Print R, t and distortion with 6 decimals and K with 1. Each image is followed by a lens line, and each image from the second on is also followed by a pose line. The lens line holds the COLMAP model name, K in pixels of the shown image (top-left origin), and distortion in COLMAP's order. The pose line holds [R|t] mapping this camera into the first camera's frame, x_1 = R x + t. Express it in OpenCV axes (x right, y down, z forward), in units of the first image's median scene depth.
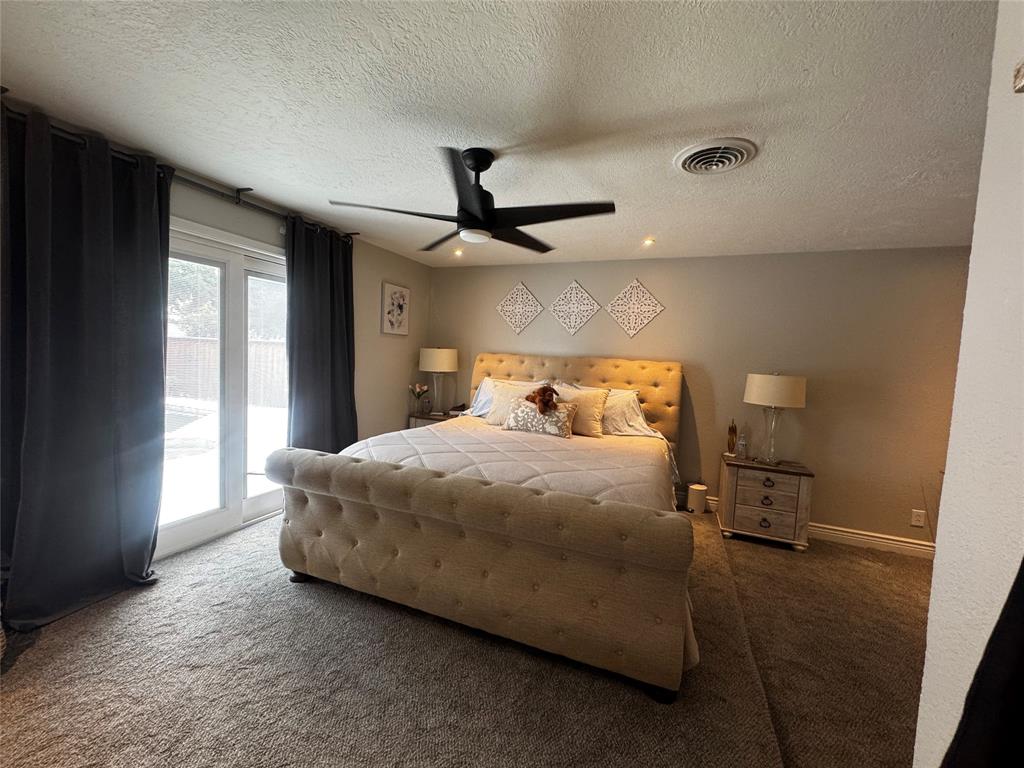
lens RADIAL K [[406.2, 0, 514.9], [0, 406.2, 381.6], [0, 0, 1]] dist [-0.003132, 0.001161]
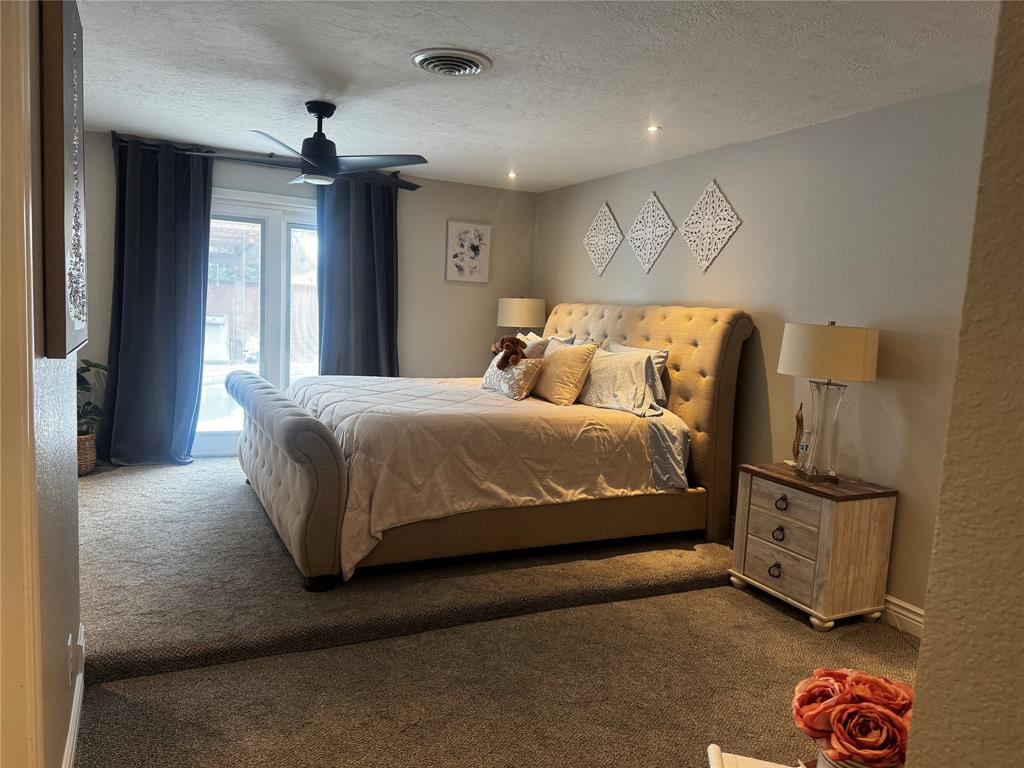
lens RADIAL K [[715.0, 0, 513.6], [0, 715.0, 390.1], [0, 0, 1]] dist [0.063919, -0.077436]
pose [[0.747875, 0.066210, -0.660529, 0.893870], [-0.060602, 0.997668, 0.031388, 0.064422], [0.661067, 0.016555, 0.750144, -0.053078]]
